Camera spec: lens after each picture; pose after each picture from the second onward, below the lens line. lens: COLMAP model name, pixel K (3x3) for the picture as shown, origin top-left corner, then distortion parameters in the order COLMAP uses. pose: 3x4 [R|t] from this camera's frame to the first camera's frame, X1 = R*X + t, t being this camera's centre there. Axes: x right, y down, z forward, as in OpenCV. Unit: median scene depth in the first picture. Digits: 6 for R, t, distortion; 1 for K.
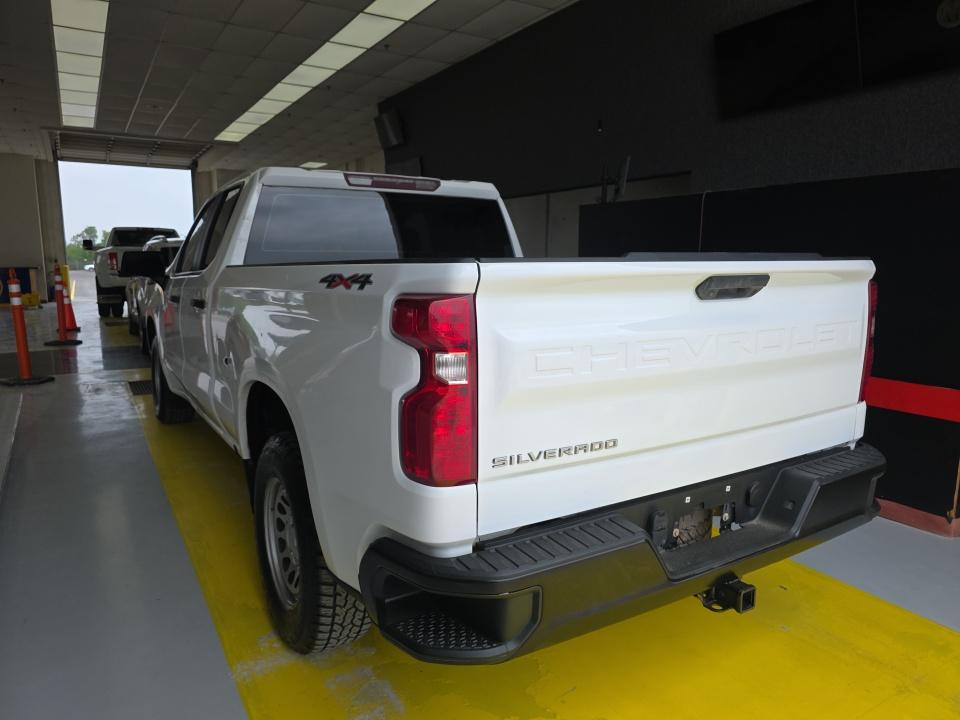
lens RADIAL K [[627.8, 0, 480.0], [0, 627.8, 360.0], [0, 0, 1]] dist [0.002587, 0.001285]
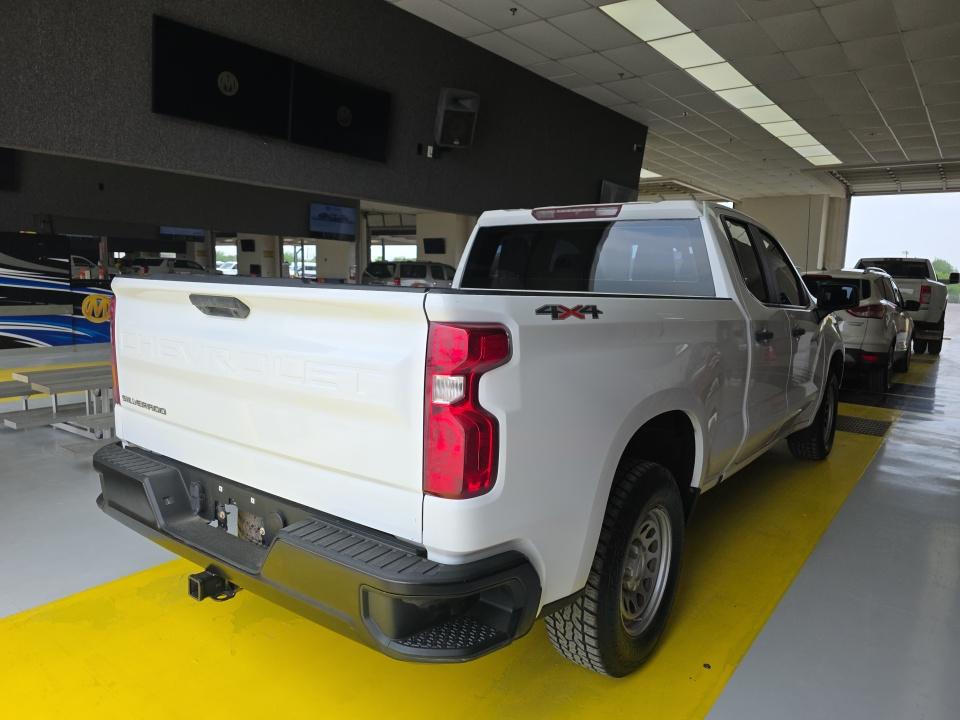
lens RADIAL K [[678.7, 0, 480.0], [0, 678.7, 360.0], [0, 0, 1]] dist [0.000118, -0.065798]
pose [[0.351644, 0.109736, -0.929680, 0.814423], [-0.167159, 0.984505, 0.052981, -0.078795], [0.921089, 0.136773, 0.364539, 0.475073]]
